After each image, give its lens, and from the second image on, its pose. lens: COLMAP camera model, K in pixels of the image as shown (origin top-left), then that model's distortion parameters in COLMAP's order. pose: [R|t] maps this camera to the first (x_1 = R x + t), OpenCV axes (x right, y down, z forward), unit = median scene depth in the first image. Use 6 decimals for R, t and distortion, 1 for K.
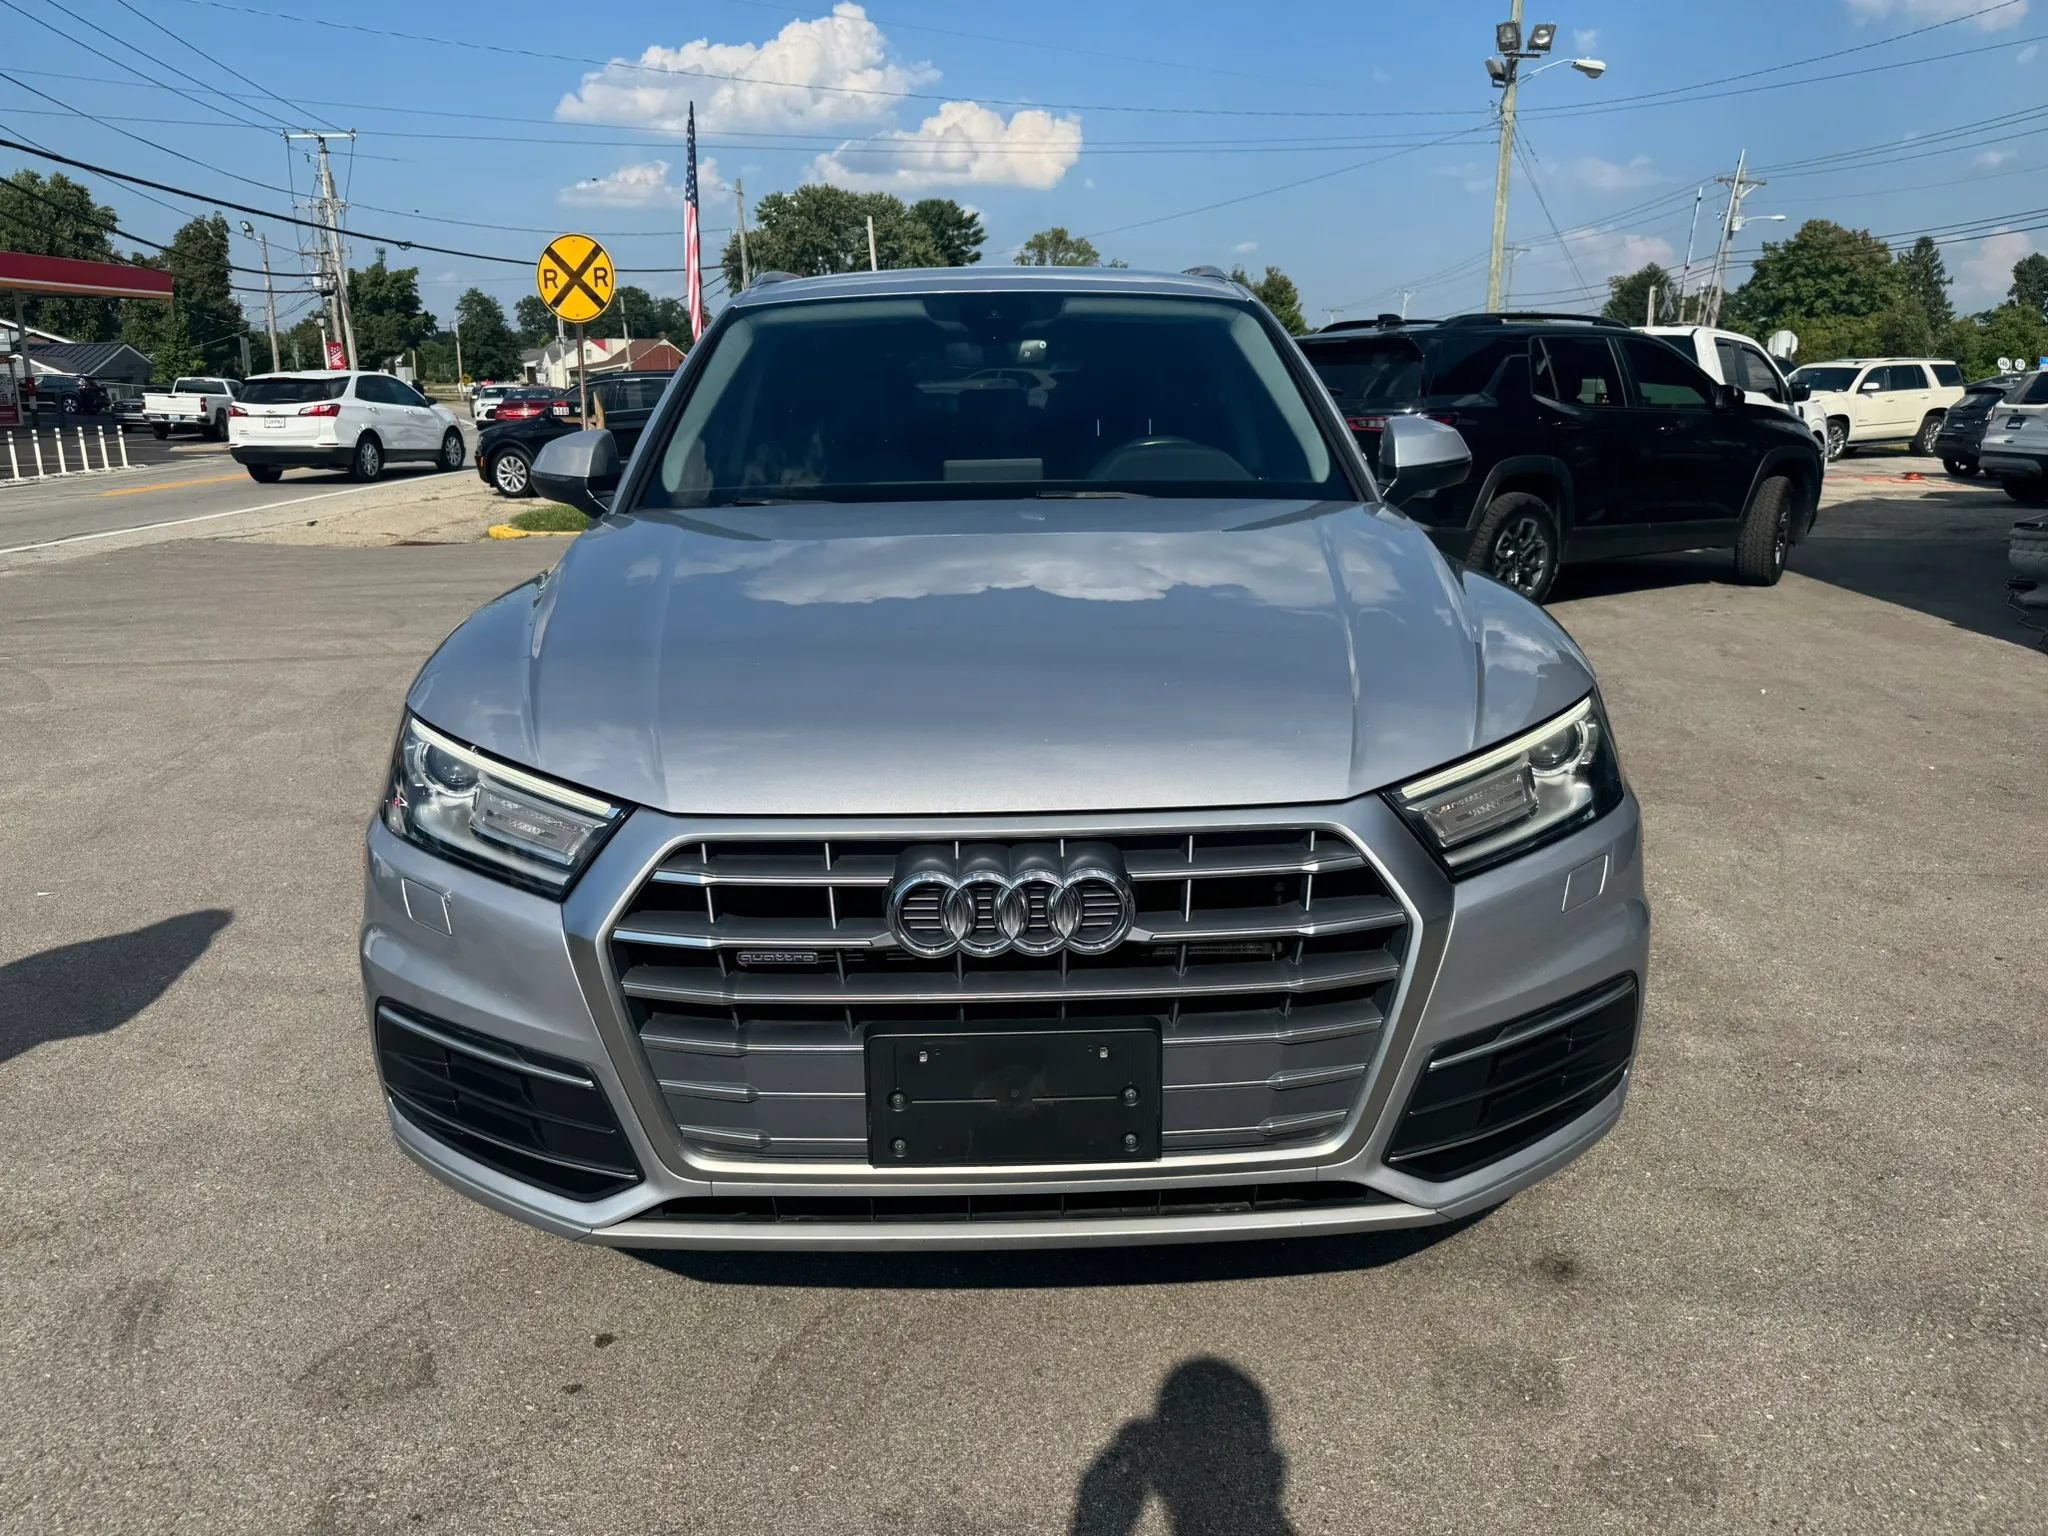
lens RADIAL K [[1465.9, 0, 1024.0], [0, 1465.9, 768.0], [0, 0, 1]] dist [0.003682, -0.010019]
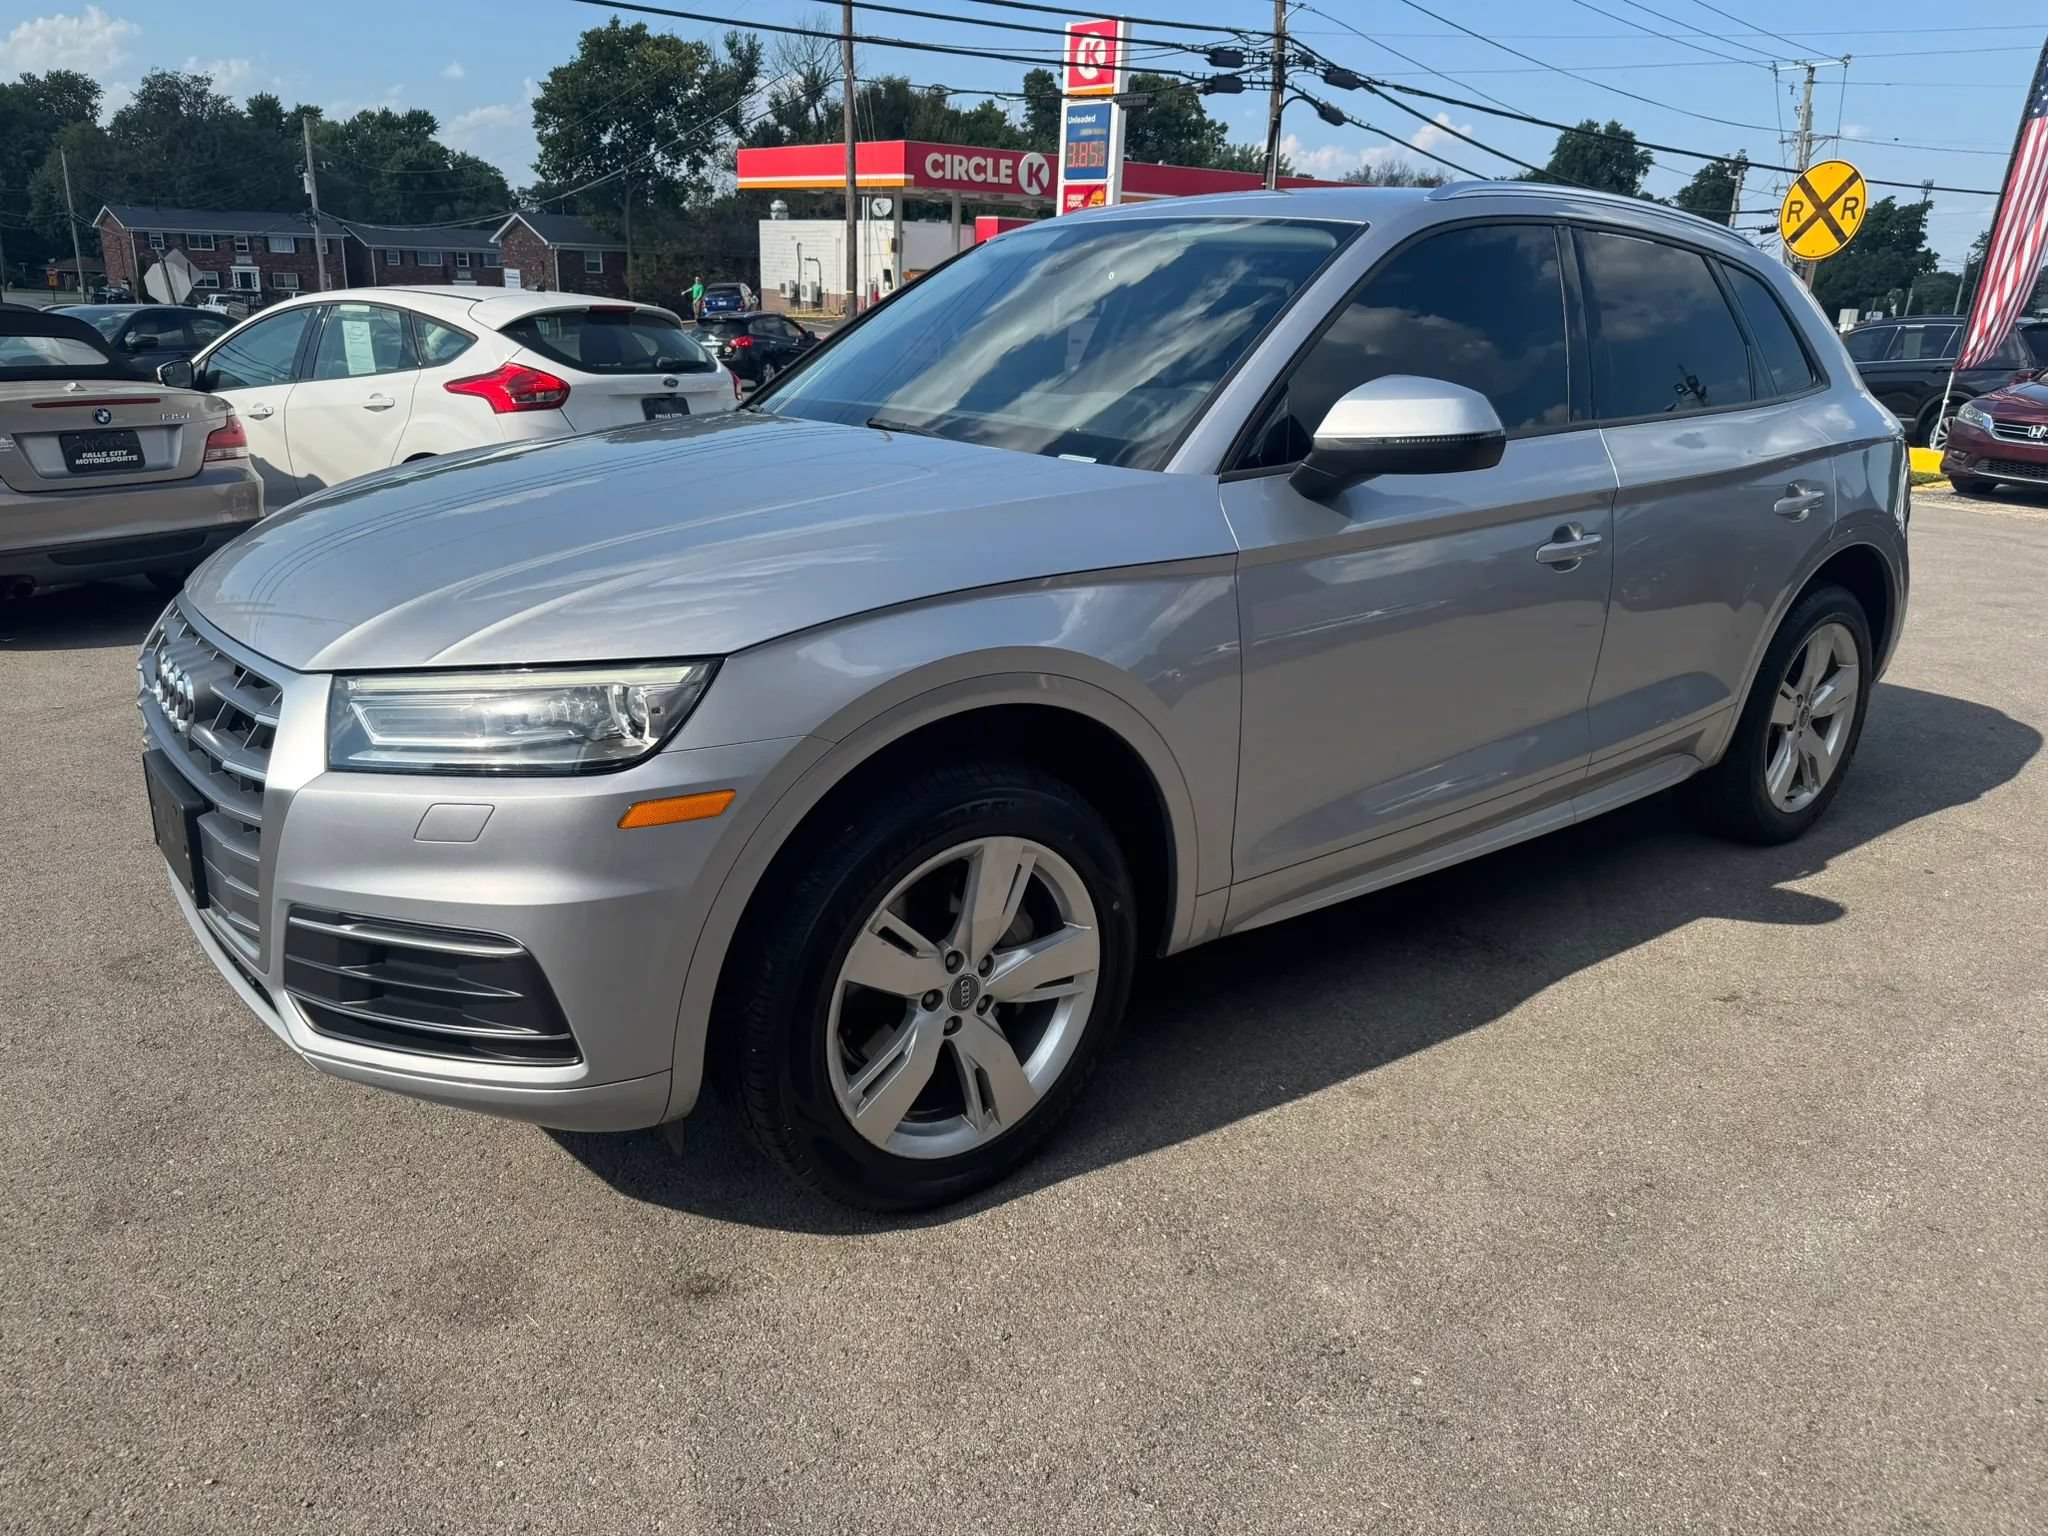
lens RADIAL K [[1465.9, 0, 1024.0], [0, 1465.9, 768.0], [0, 0, 1]] dist [0.003682, -0.010019]
pose [[0.602191, 0.259419, -0.755028, 0.166445], [-0.230691, 0.961933, 0.146516, -0.023738], [0.764295, 0.085947, 0.639113, 0.081290]]
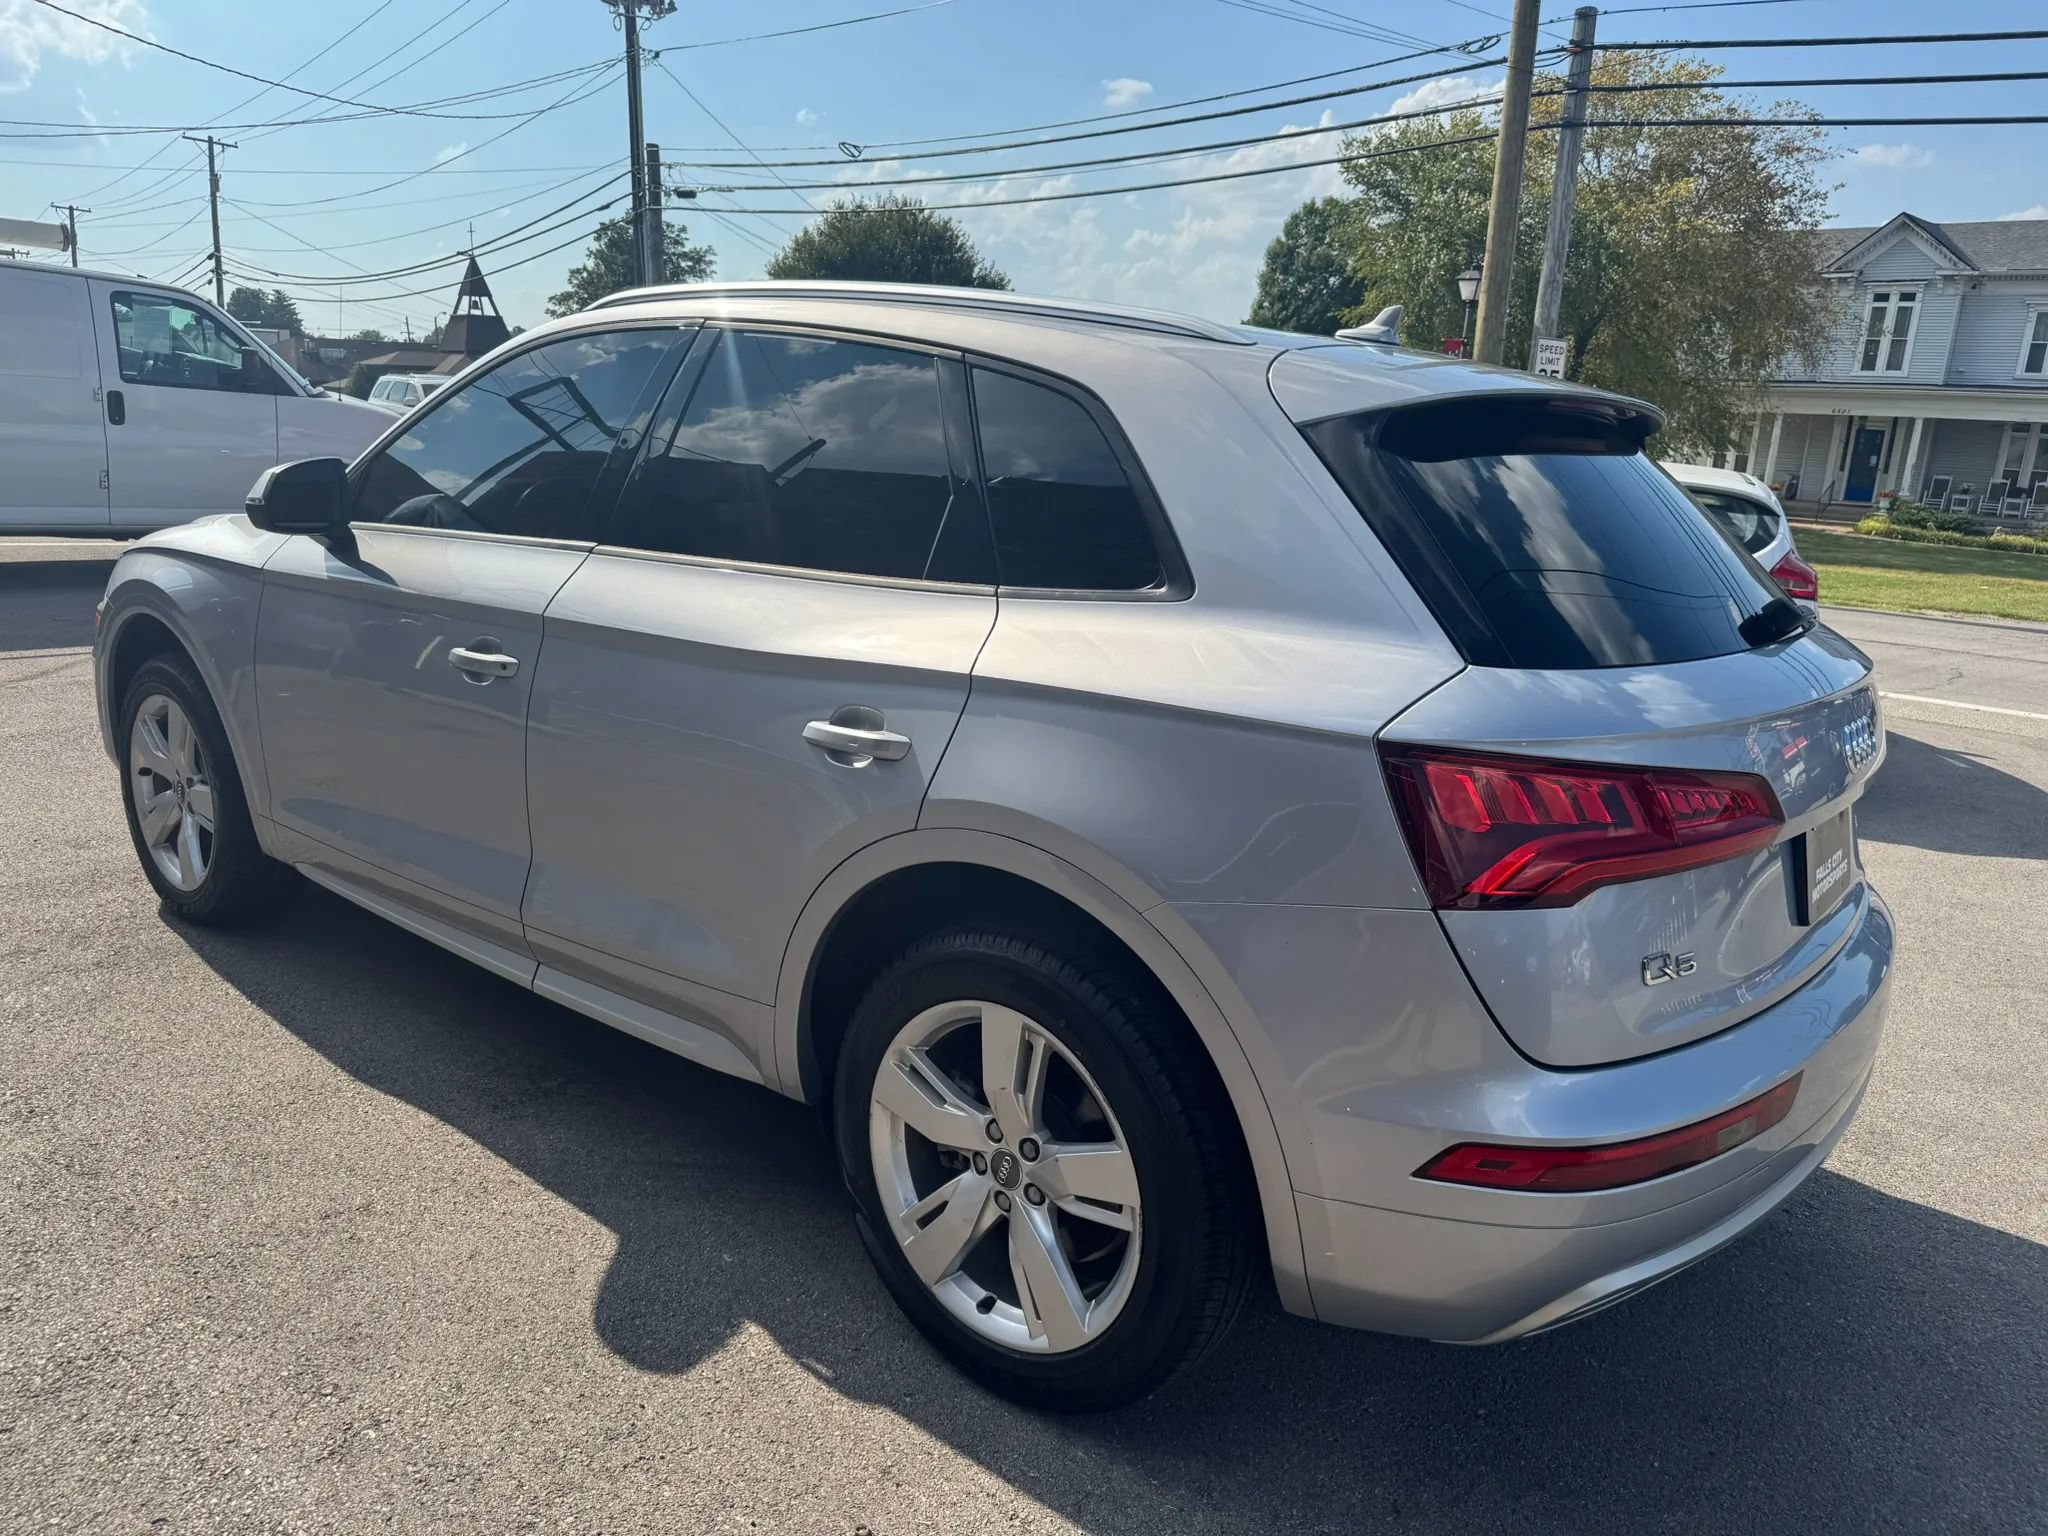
lens RADIAL K [[1465.9, 0, 1024.0], [0, 1465.9, 768.0], [0, 0, 1]] dist [0.003682, -0.010019]
pose [[-0.656172, 0.144734, -0.740602, 0.148041], [-0.237513, 0.891941, 0.384745, -0.114369], [0.716259, 0.428361, -0.550890, 0.413488]]
